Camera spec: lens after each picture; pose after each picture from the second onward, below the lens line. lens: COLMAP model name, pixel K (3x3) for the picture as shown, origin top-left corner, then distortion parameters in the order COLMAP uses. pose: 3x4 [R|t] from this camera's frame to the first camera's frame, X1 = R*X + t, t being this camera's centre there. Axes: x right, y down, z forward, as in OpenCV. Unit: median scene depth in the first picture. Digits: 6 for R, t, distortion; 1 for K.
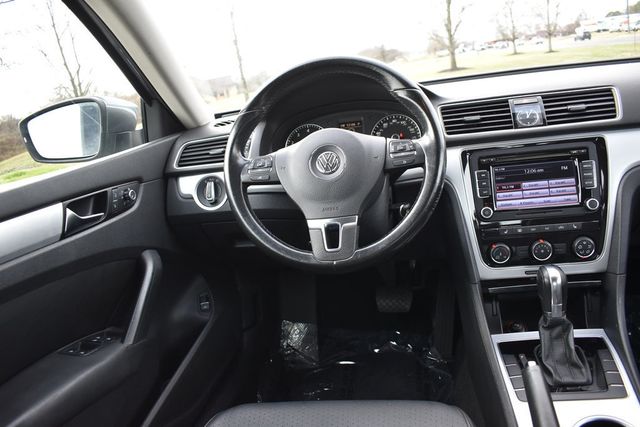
lens RADIAL K [[481.7, 0, 320.0], [0, 481.7, 213.5], [0, 0, 1]] dist [-0.092254, -0.001505]
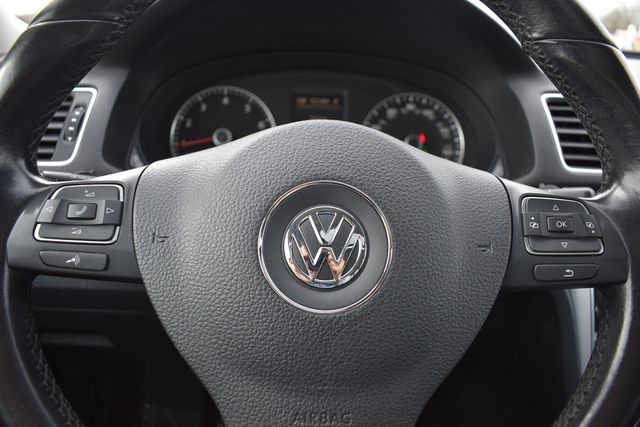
lens RADIAL K [[480.3, 0, 320.0], [0, 480.3, 213.5], [0, 0, 1]] dist [0.001842, -0.000108]
pose [[0.968022, 0.096999, 0.231354, -0.046911], [-0.114583, 0.991364, 0.063784, -0.125221], [-0.223169, -0.088254, 0.970776, 0.630065]]
